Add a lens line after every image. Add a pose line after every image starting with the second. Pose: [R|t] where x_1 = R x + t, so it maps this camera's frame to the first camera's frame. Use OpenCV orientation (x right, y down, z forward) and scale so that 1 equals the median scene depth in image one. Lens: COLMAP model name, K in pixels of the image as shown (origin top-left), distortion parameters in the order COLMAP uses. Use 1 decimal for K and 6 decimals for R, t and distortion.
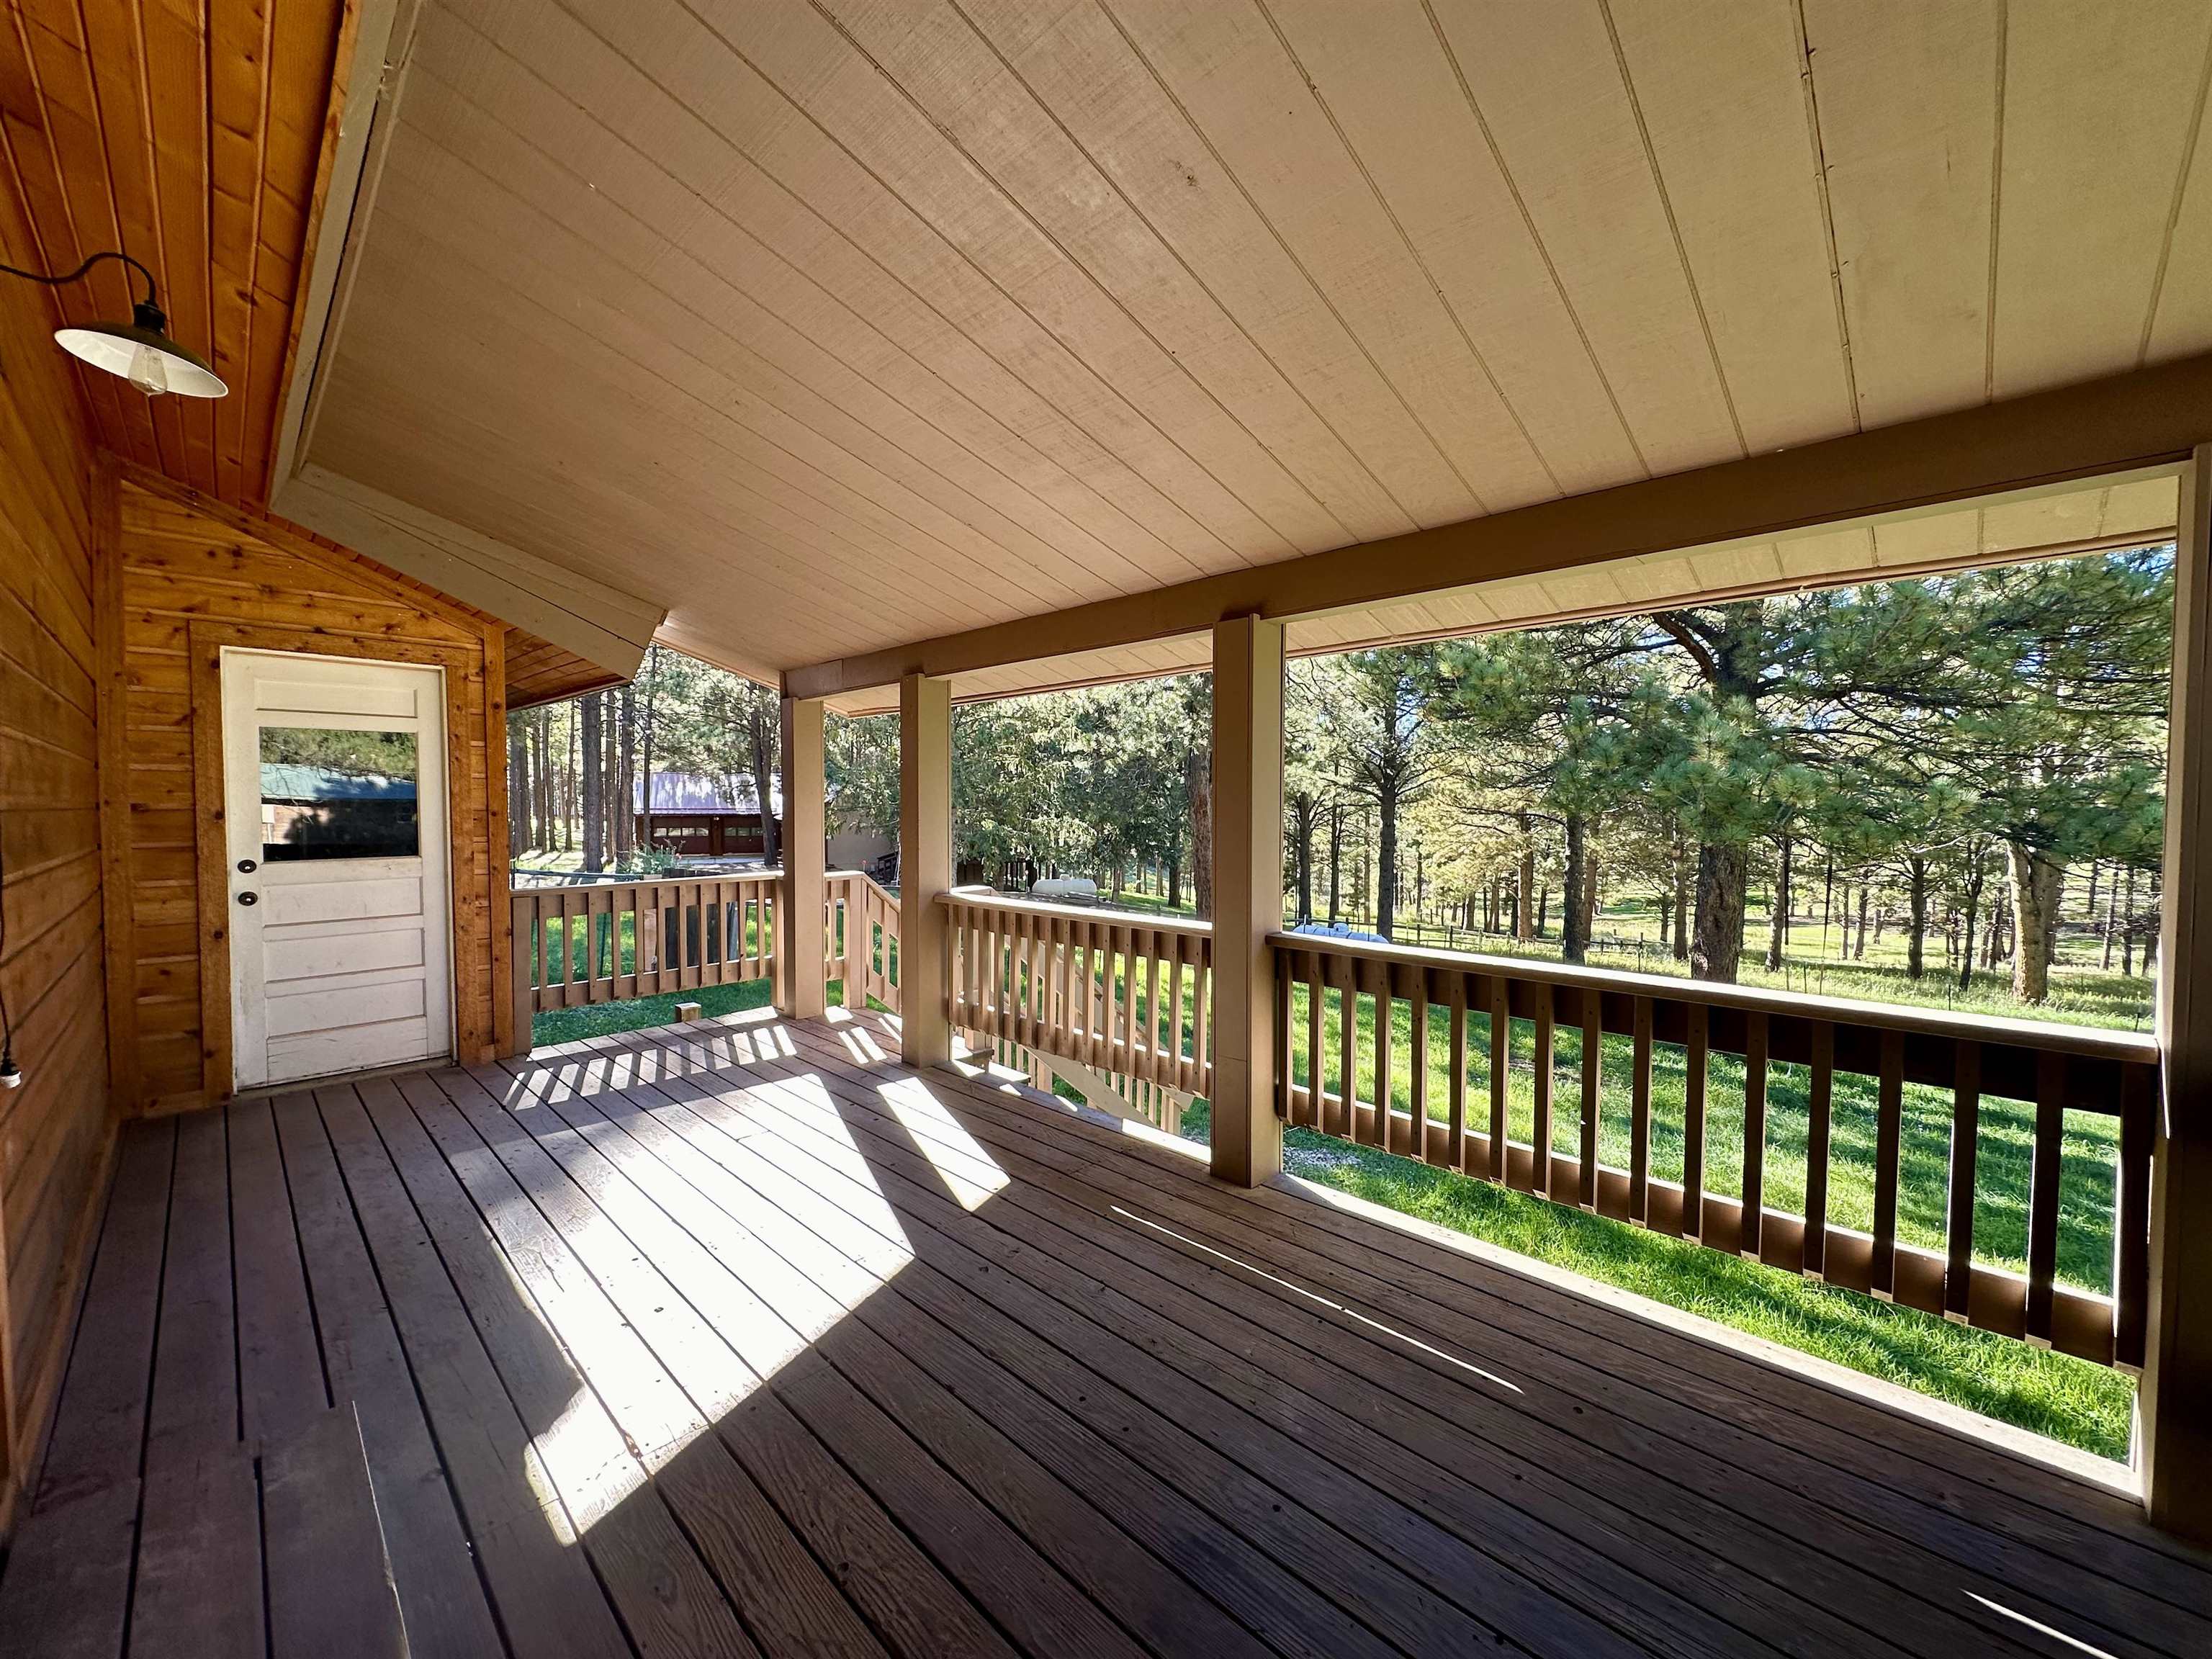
lens RADIAL K [[880.0, 0, 1102.8], [0, 880.0, 827.2], [0, 0, 1]] dist [0.003628, -0.000217]
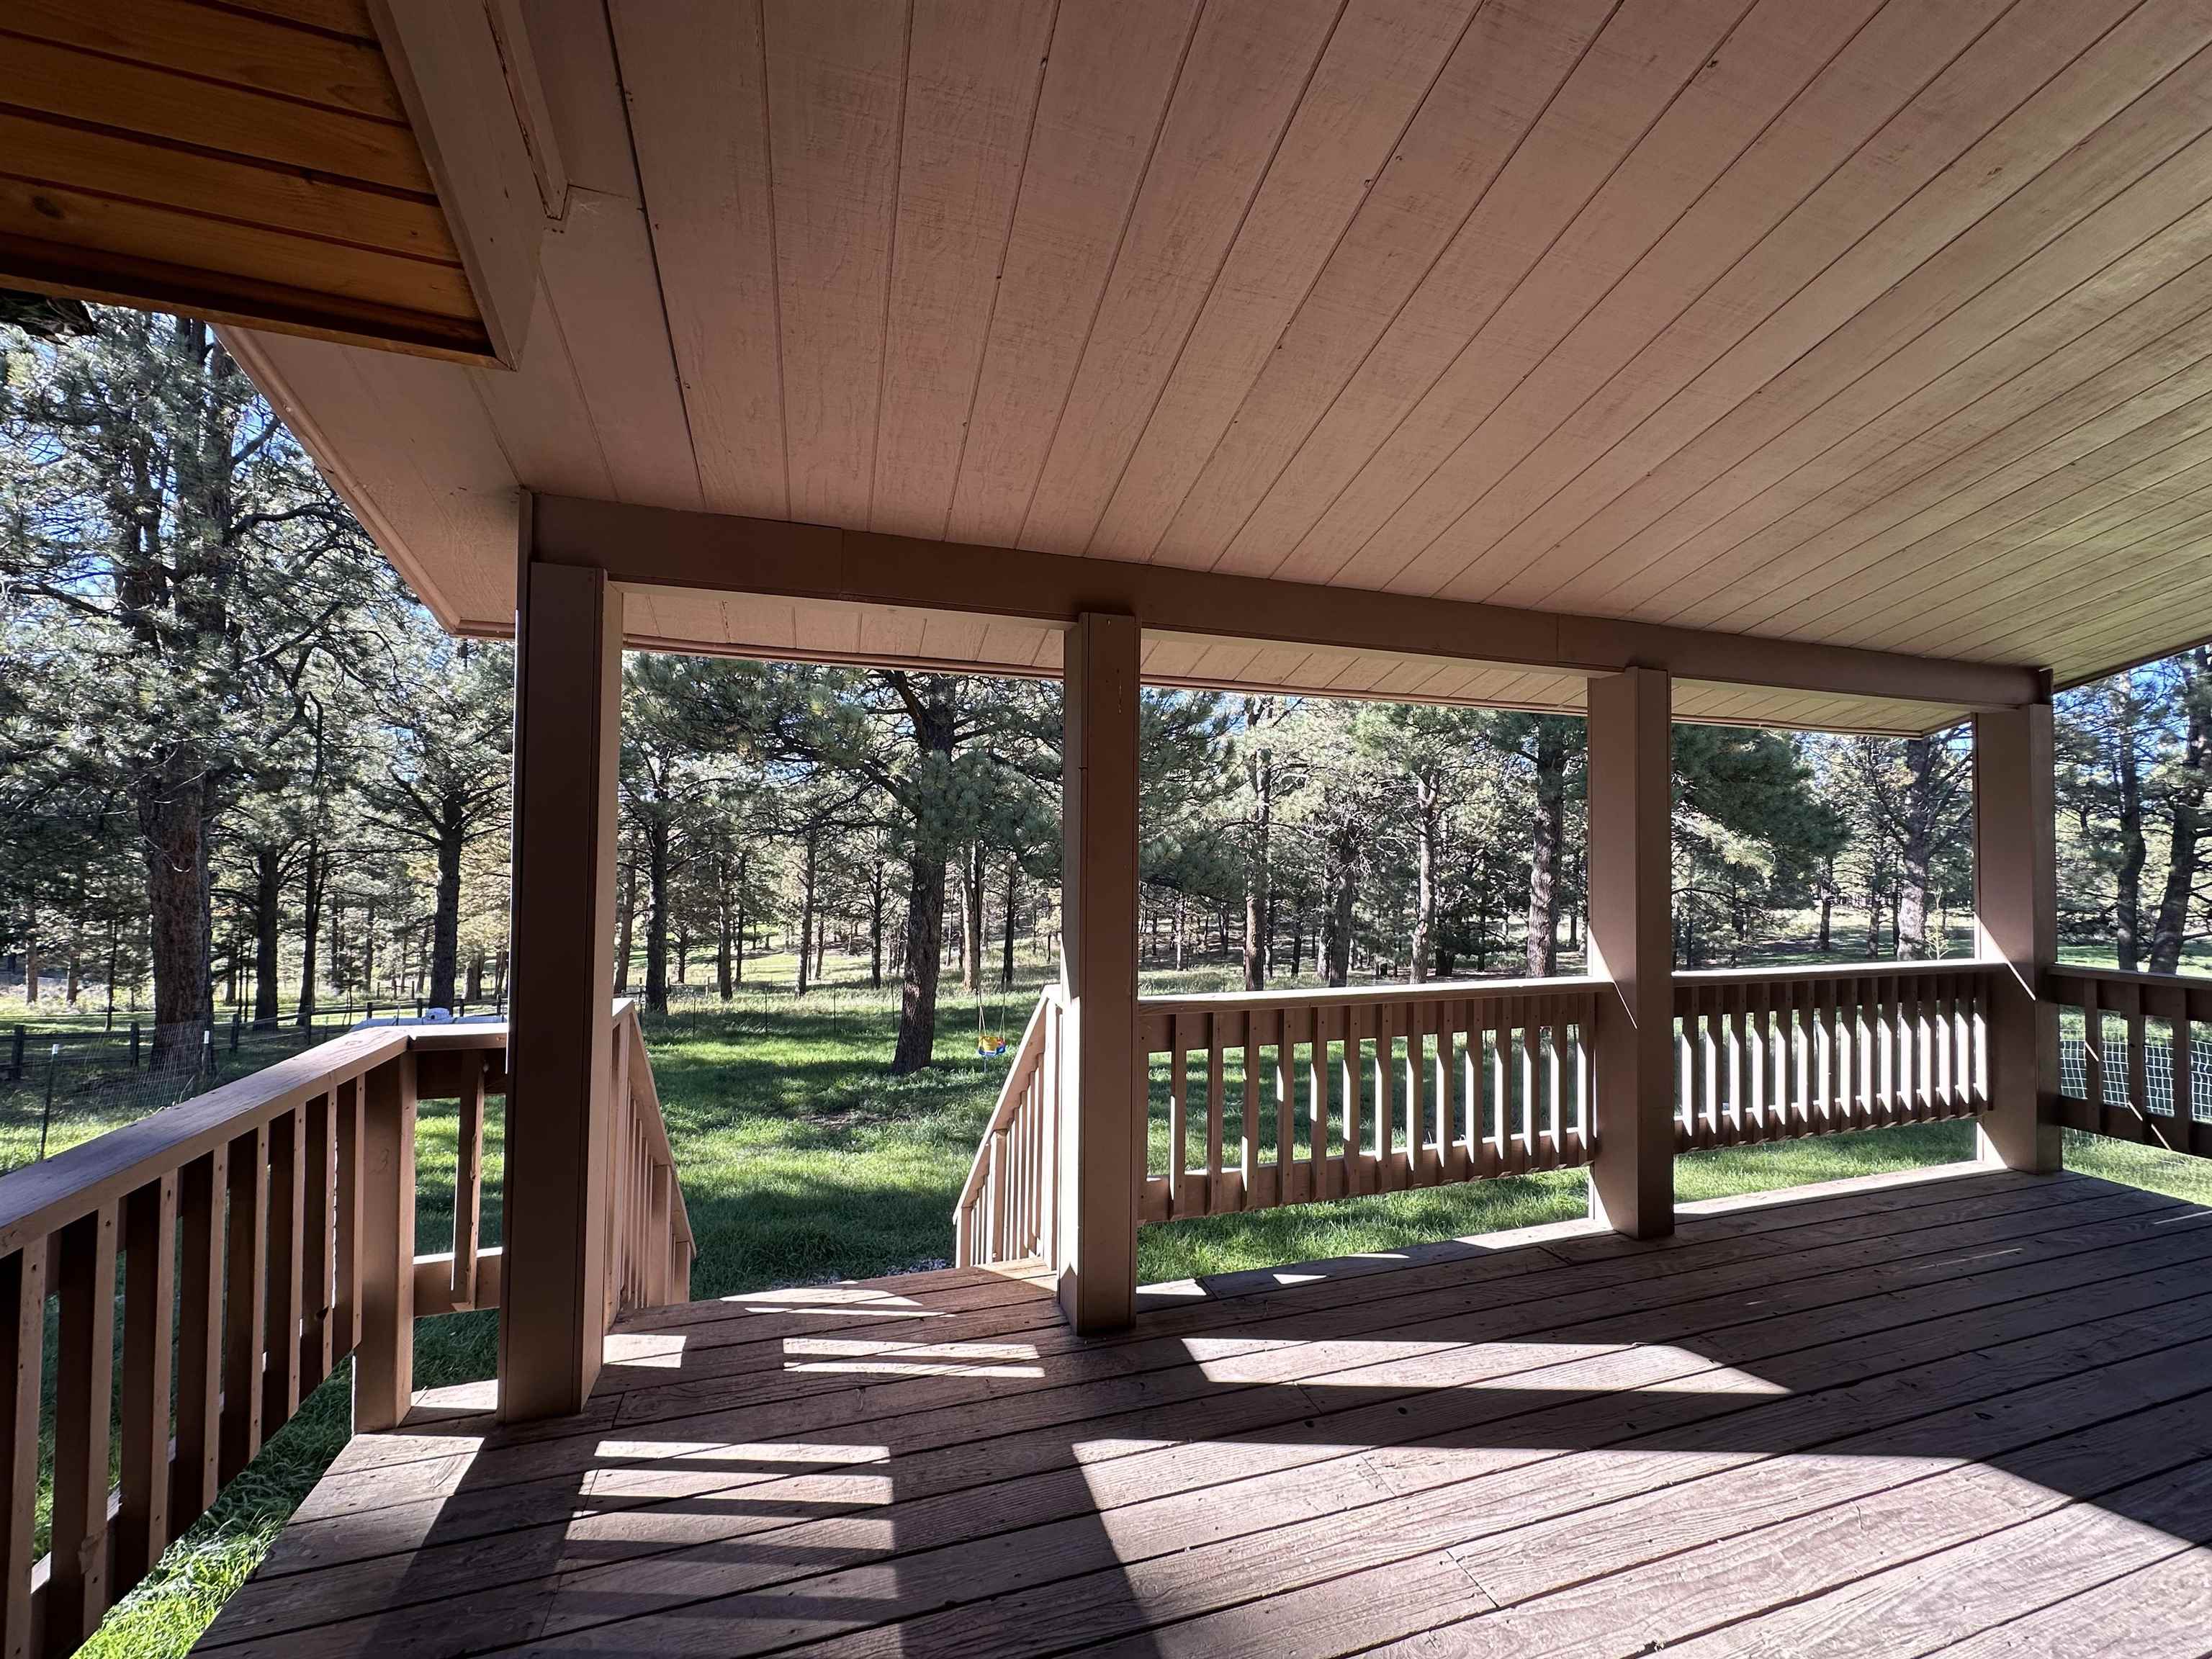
lens RADIAL K [[880.0, 0, 1102.8], [0, 880.0, 827.2], [0, 0, 1]] dist [0.003628, -0.000217]
pose [[0.463565, 0.031104, 0.885517, -0.698378], [0.017350, 0.998873, -0.044169, -0.012035], [-0.885893, 0.035839, 0.462503, 0.737009]]
